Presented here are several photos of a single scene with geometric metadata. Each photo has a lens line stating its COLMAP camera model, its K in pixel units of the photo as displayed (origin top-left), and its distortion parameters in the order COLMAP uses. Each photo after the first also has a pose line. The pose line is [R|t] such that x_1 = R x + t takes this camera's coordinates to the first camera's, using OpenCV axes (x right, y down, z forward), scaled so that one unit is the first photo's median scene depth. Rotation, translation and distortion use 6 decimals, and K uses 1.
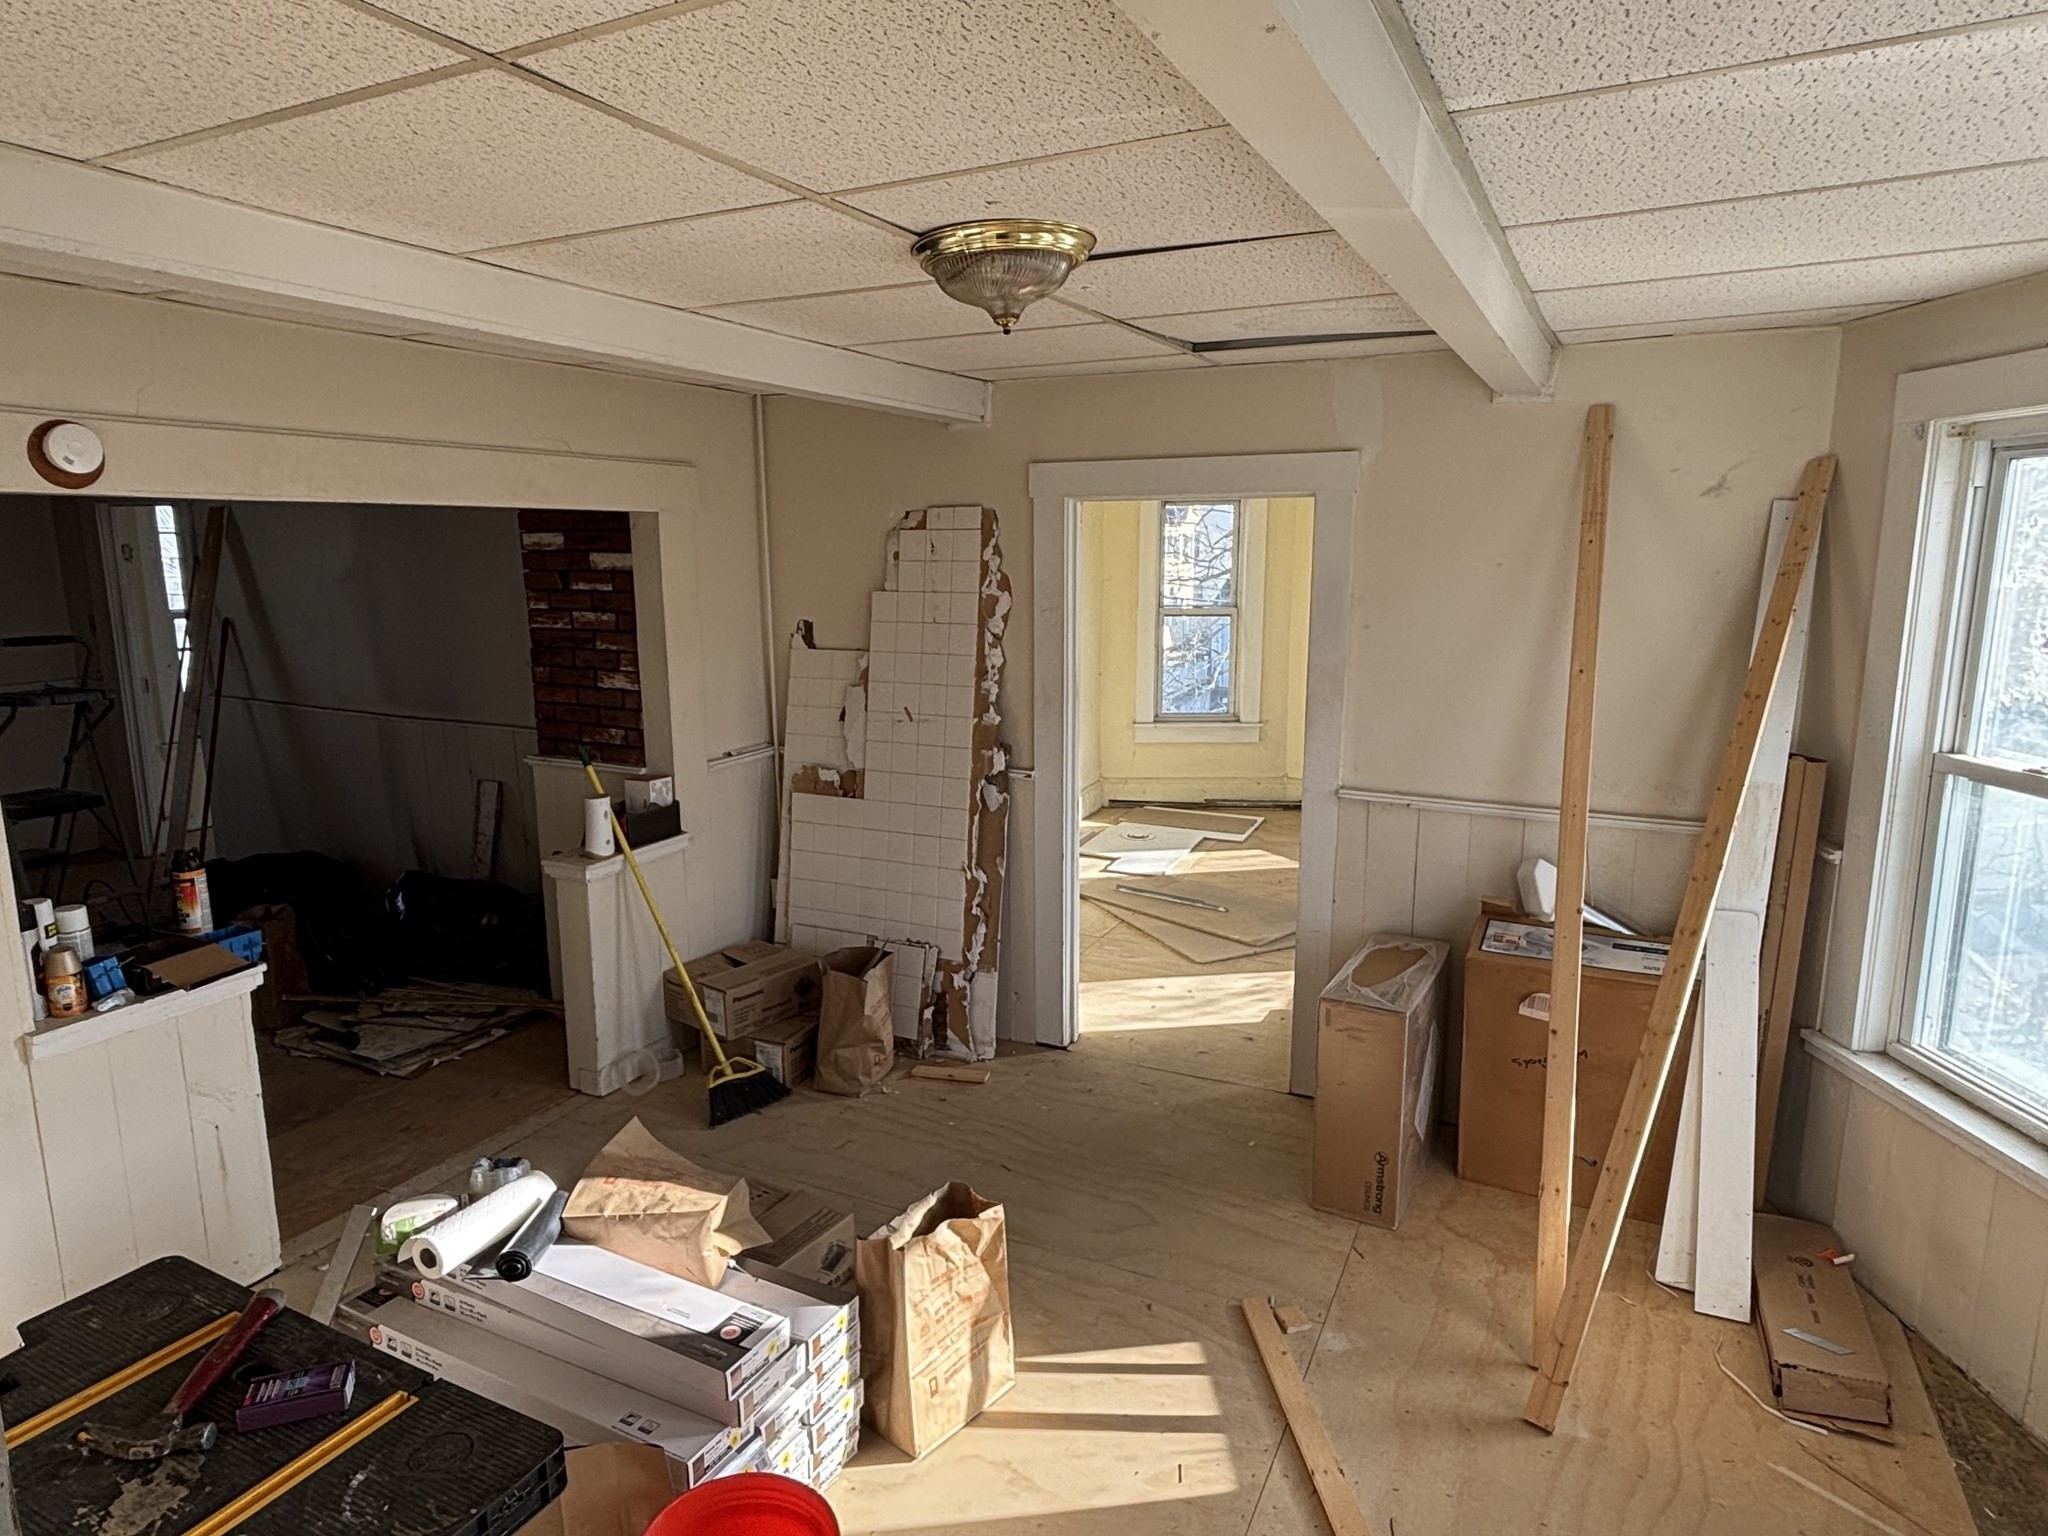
lens RADIAL K [[1207.1, 0, 1024.0], [0, 1207.1, 768.0], [0, 0, 1]] dist [-0.002404, -0.002171]
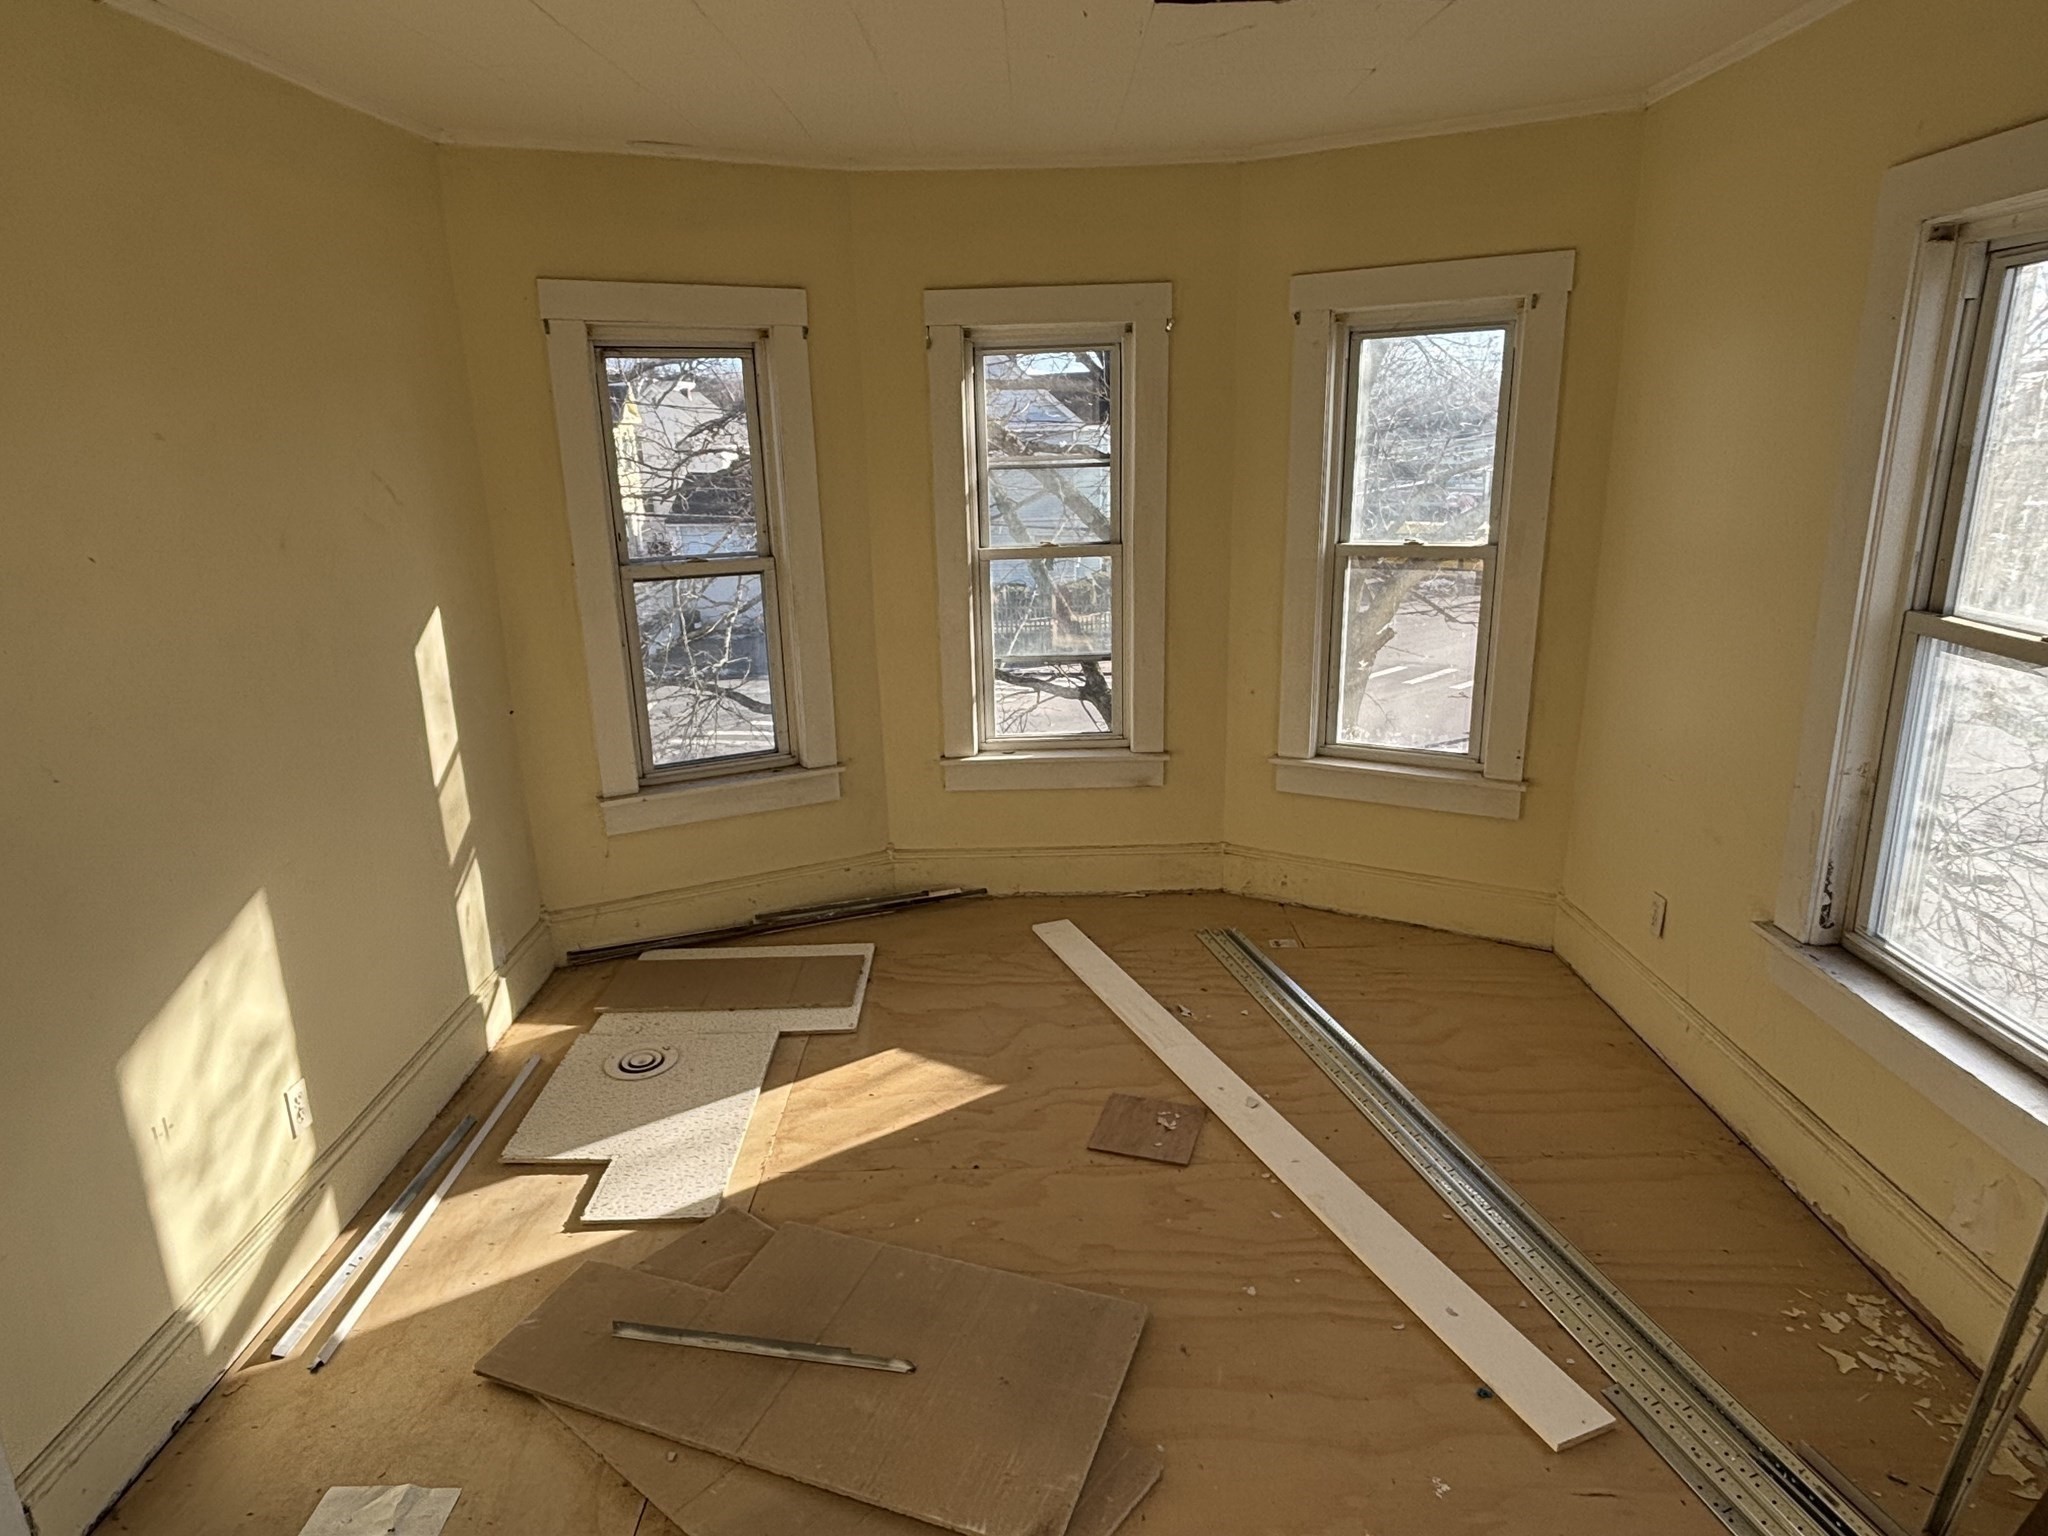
lens RADIAL K [[1207.1, 0, 1024.0], [0, 1207.1, 768.0], [0, 0, 1]] dist [-0.002404, -0.002171]
pose [[0.905761, -0.132226, 0.402633, 0.054757], [0.098208, 0.989707, 0.104095, -0.093229], [-0.412253, -0.054743, 0.909423, 0.509593]]
